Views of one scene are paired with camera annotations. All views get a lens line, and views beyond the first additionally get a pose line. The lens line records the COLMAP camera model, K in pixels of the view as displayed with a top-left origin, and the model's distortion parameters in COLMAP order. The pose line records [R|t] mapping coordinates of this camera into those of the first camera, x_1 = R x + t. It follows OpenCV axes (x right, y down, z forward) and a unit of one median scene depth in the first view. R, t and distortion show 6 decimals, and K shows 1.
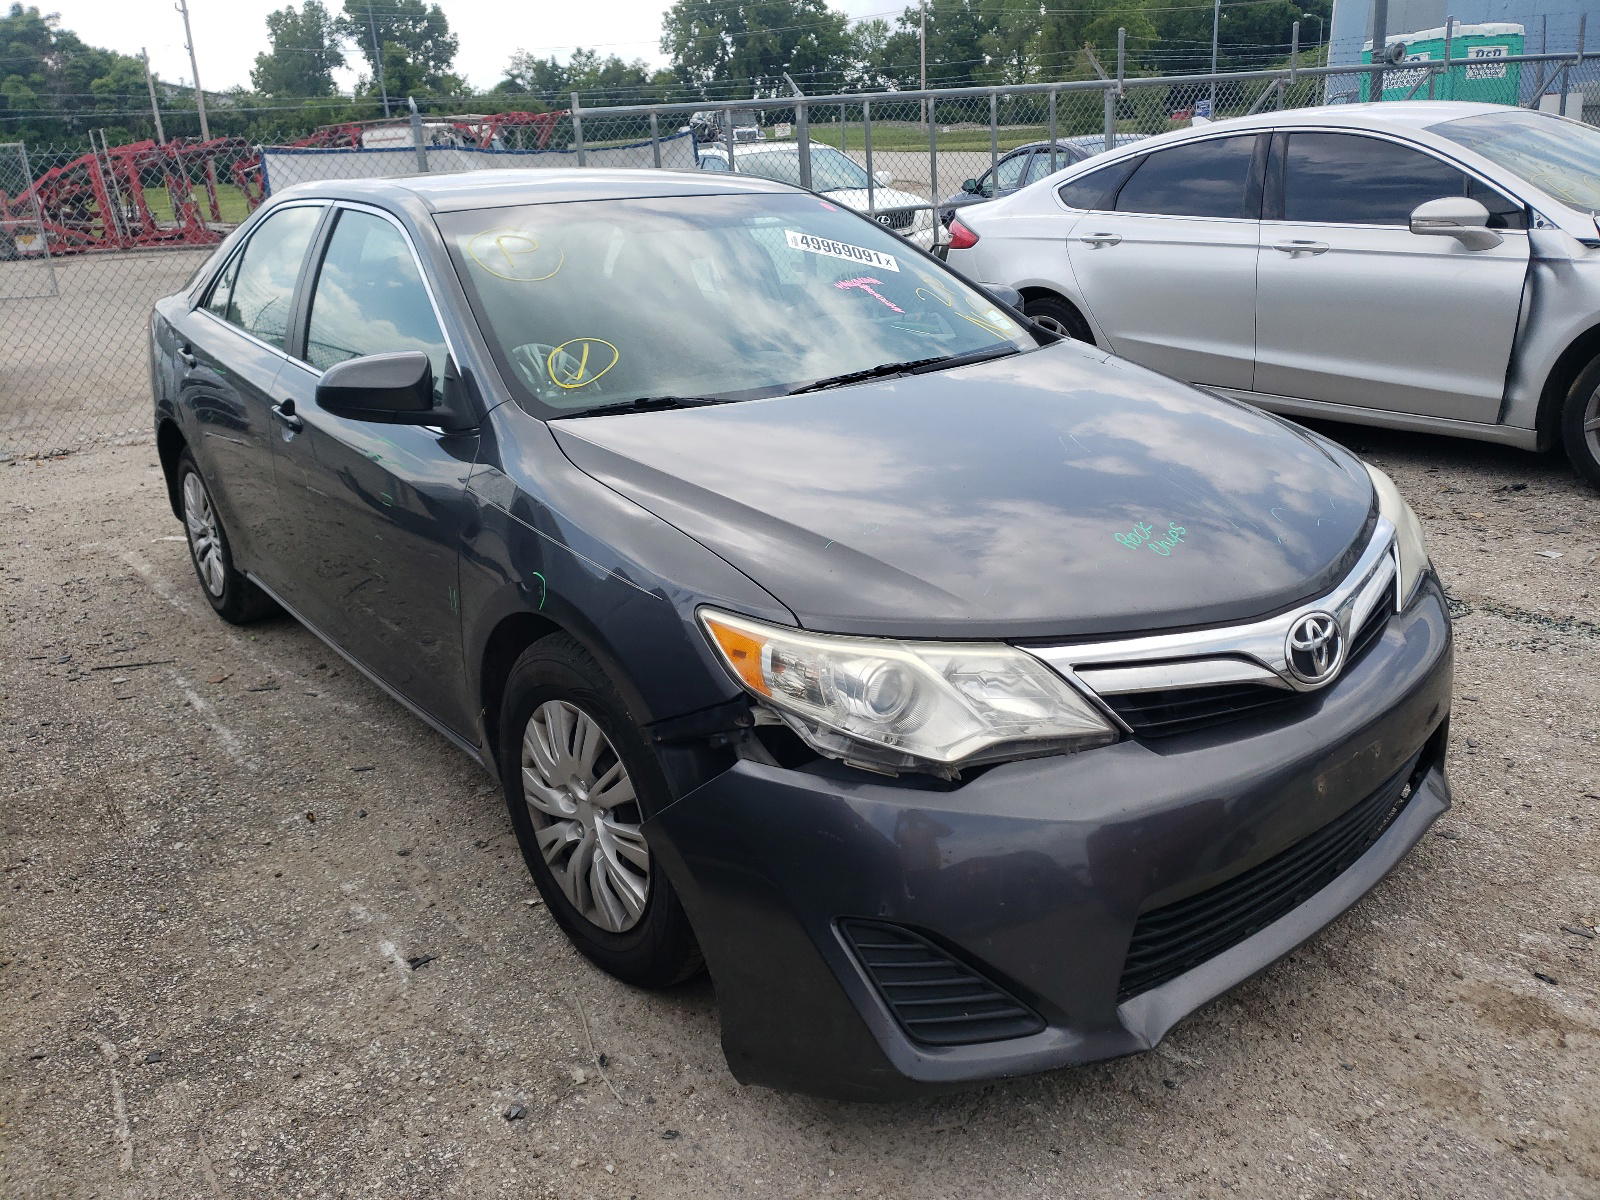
lens RADIAL K [[1362.8, 0, 804.4], [0, 1362.8, 595.1], [0, 0, 1]] dist [0.026449, -0.028340]
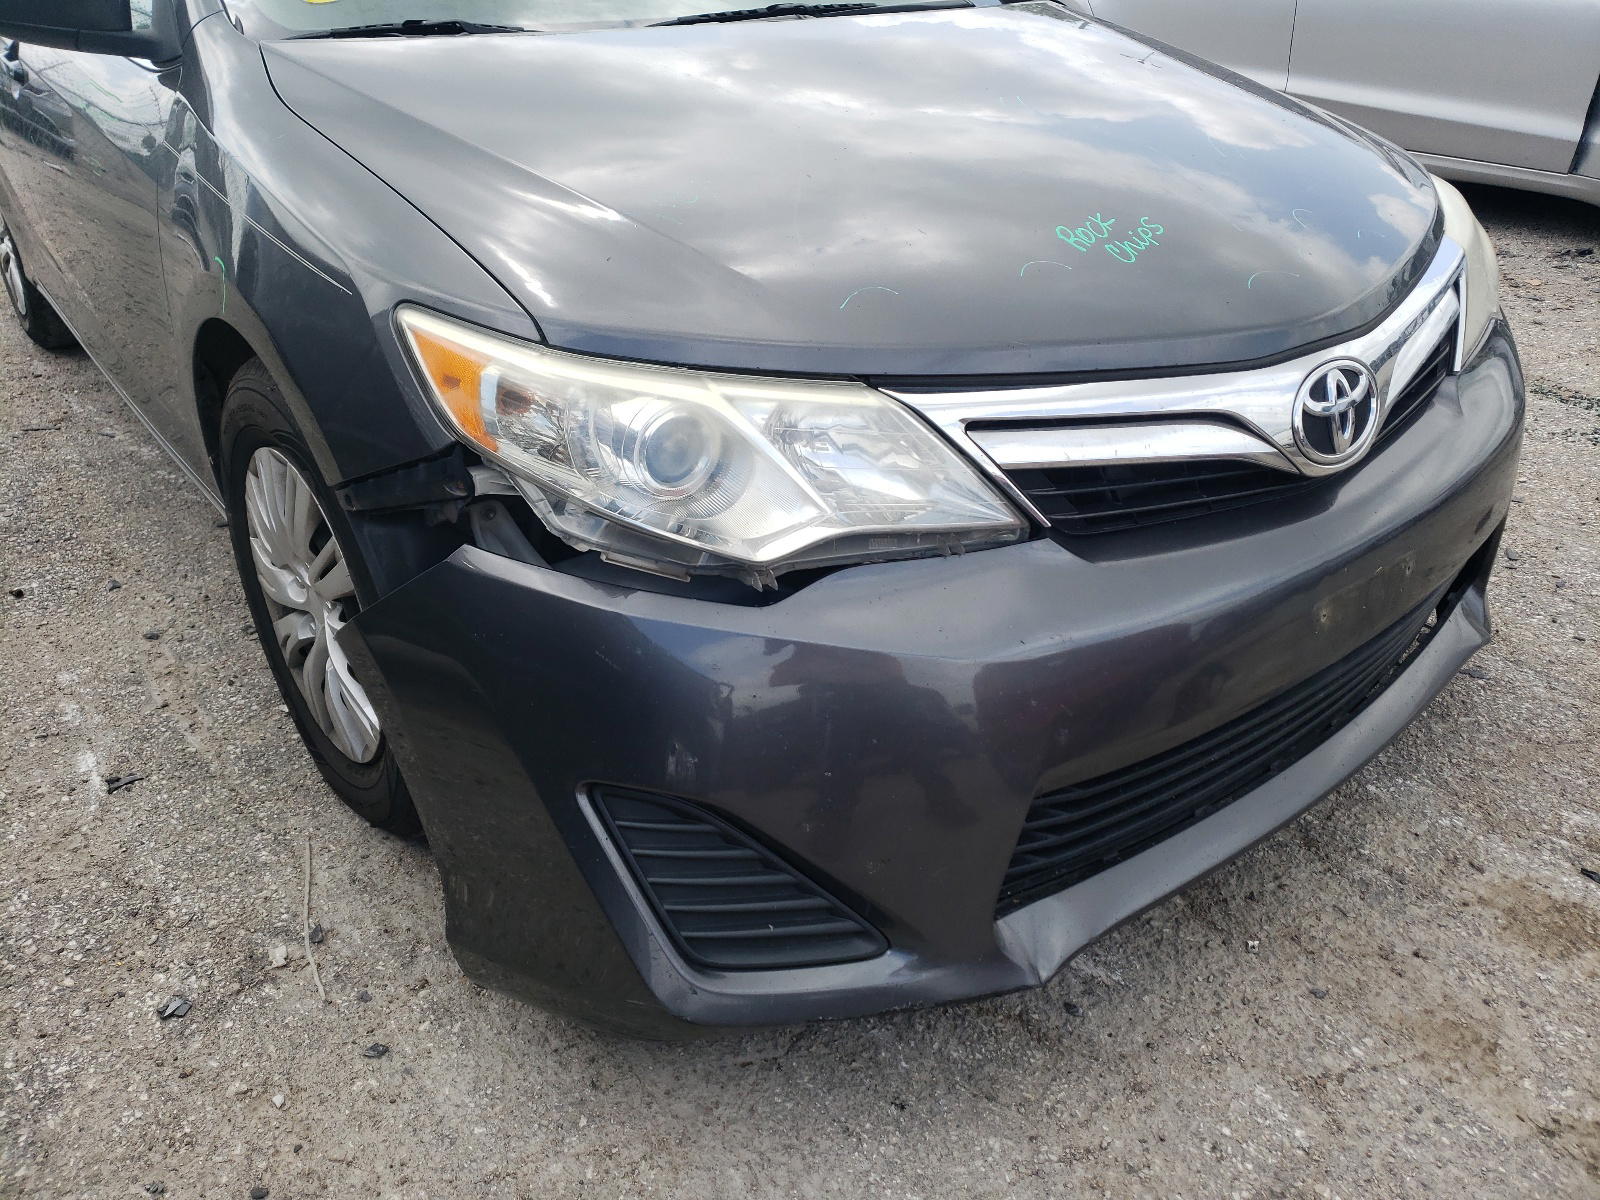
lens RADIAL K [[1362.8, 0, 793.8], [0, 1362.8, 599.3], [0, 0, 1]] dist [0.026449, -0.028340]
pose [[0.999094, 0.042559, -0.000160, 0.112096], [-0.041928, 0.984928, 0.167807, 0.027539], [0.007299, -0.167648, 0.985820, 0.324233]]
